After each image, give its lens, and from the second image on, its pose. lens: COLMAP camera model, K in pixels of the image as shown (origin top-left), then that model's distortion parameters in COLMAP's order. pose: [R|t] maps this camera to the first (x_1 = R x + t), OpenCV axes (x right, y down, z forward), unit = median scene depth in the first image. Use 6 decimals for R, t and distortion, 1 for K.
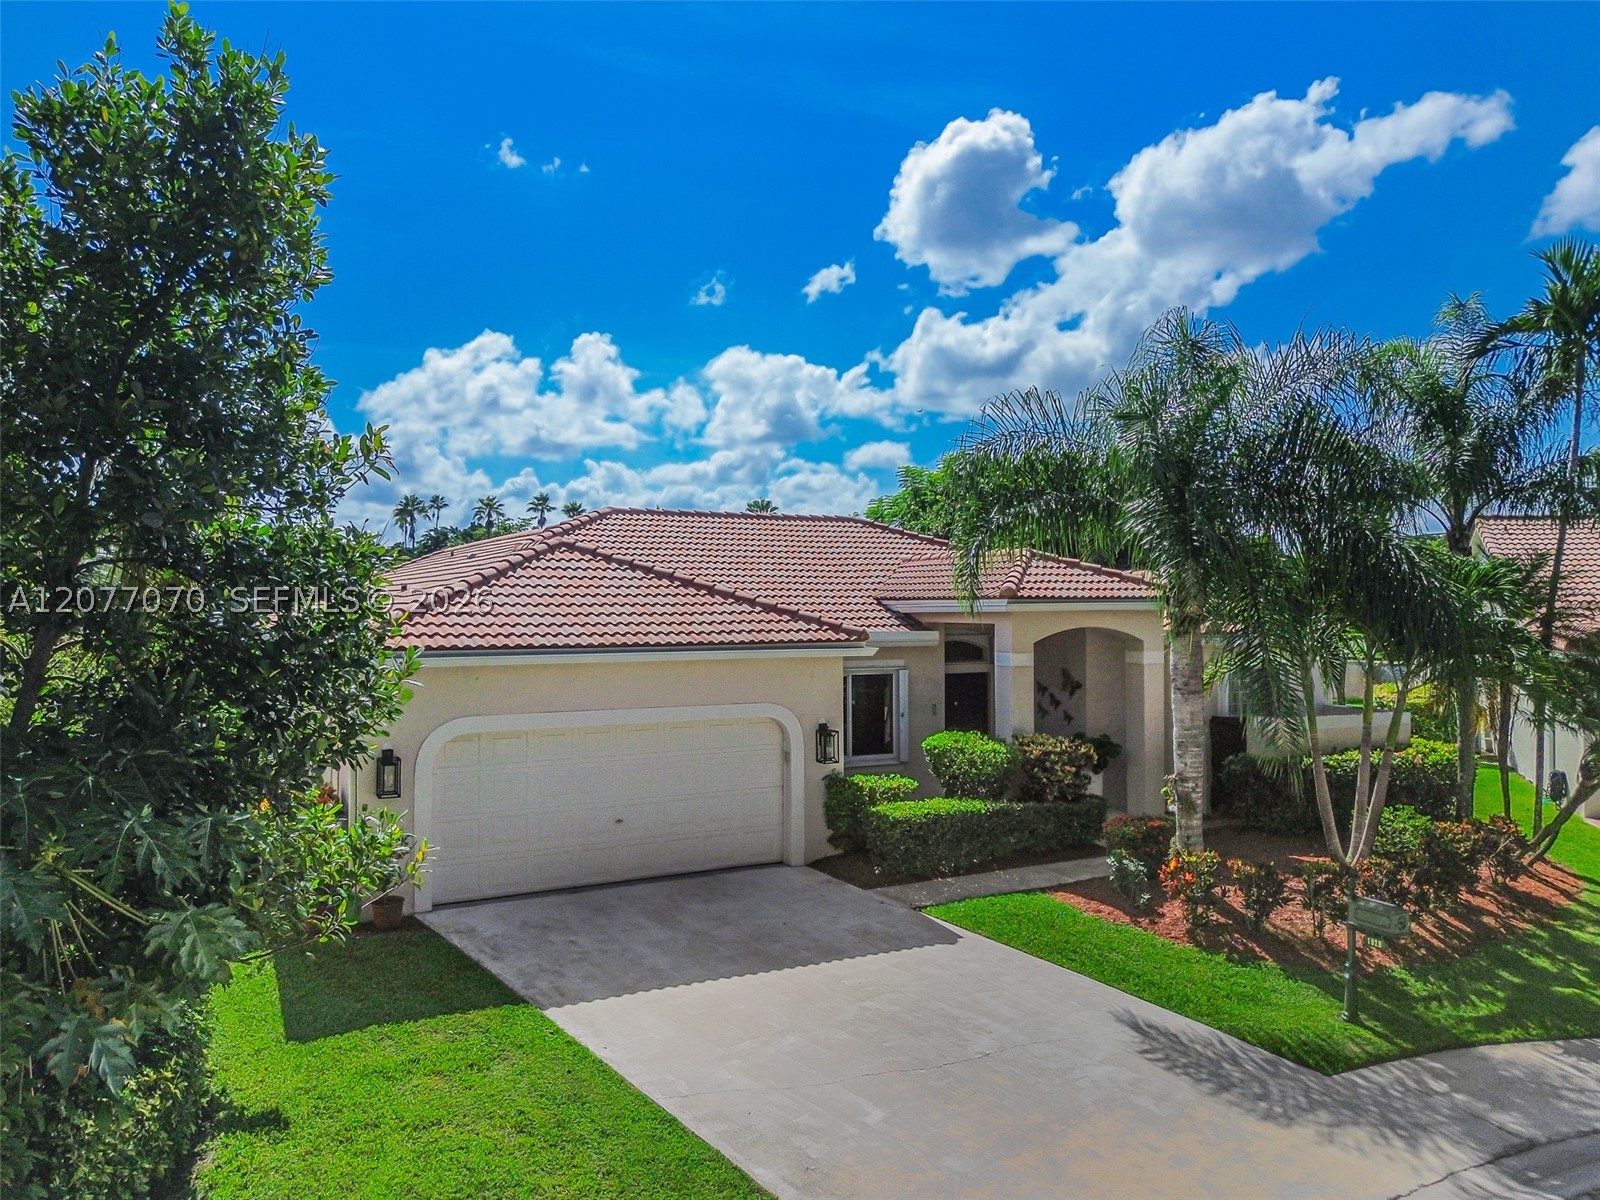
lens RADIAL K [[1144.2, 0, 786.5], [0, 1144.2, 661.9], [0, 0, 1]] dist [0.057360, -0.050908]
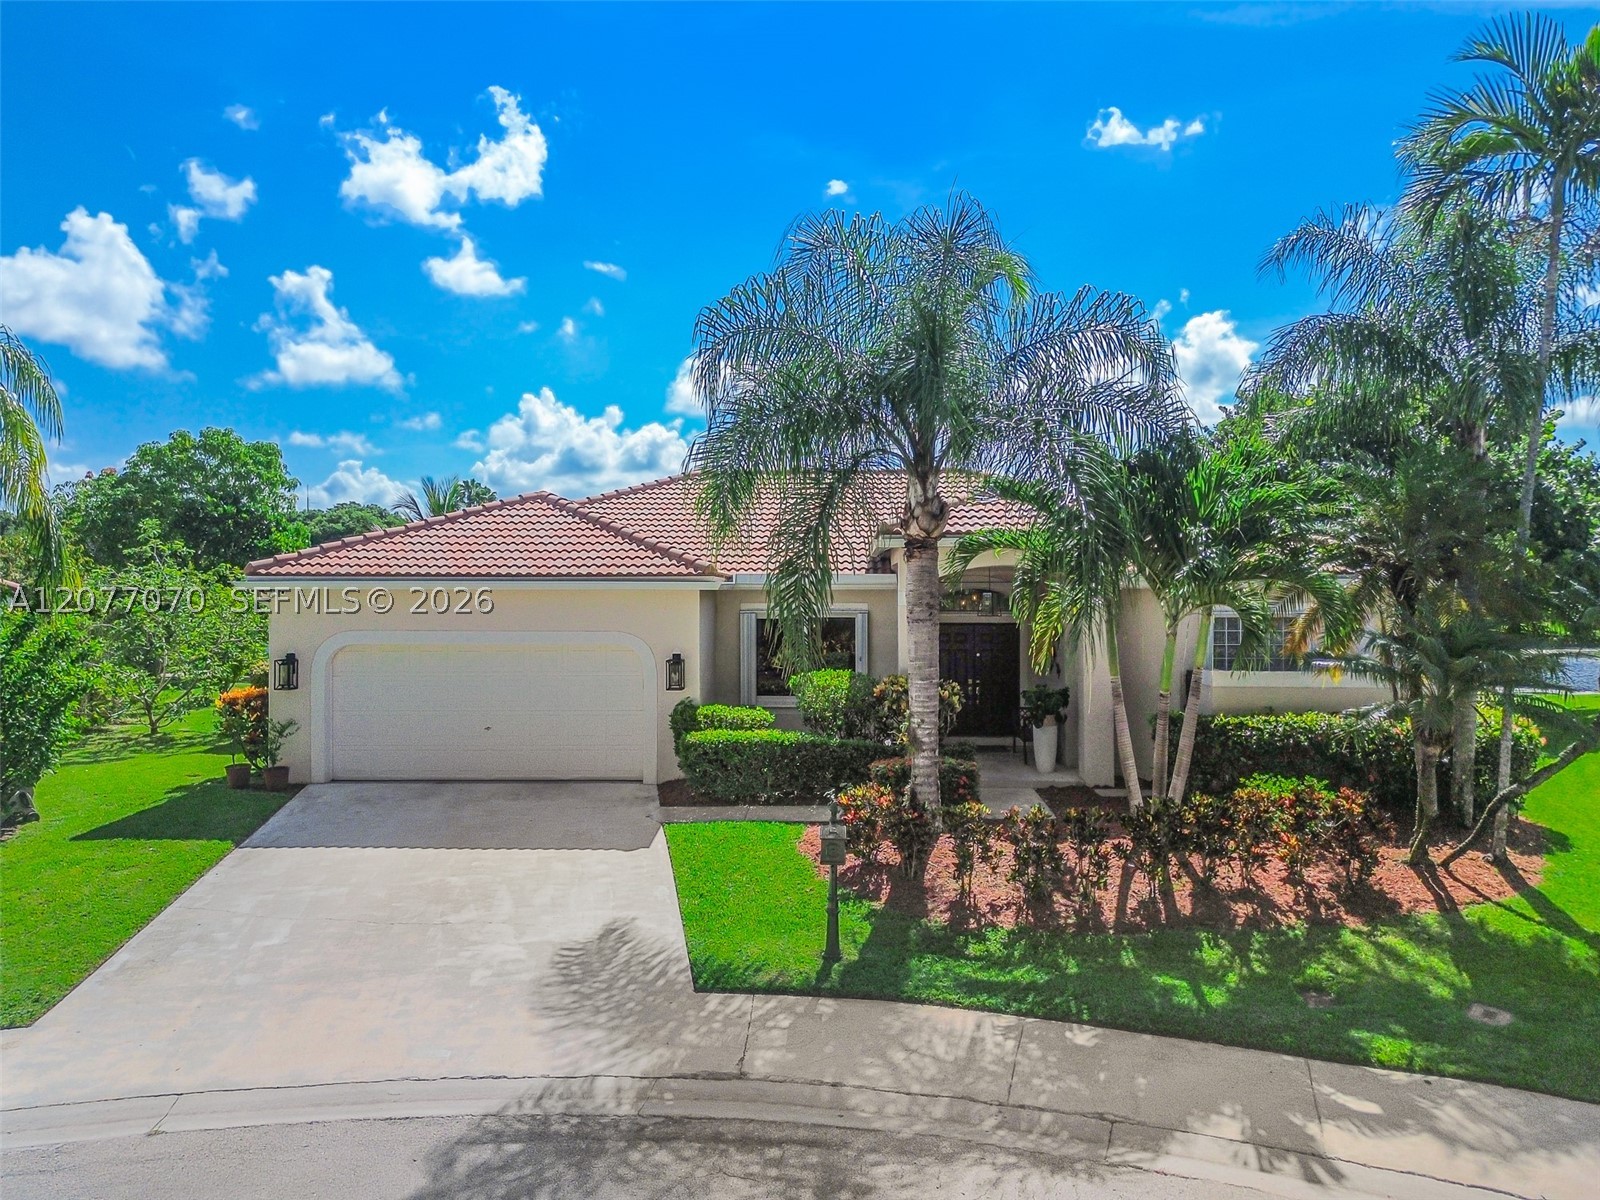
lens RADIAL K [[1144.2, 0, 793.3], [0, 1144.2, 607.3], [0, 0, 1]] dist [0.057360, -0.050908]
pose [[0.868884, 0.006161, -0.494977, 0.803747], [-0.025850, 0.999123, -0.032942, 0.053821], [0.494340, 0.041418, 0.868281, 0.156739]]
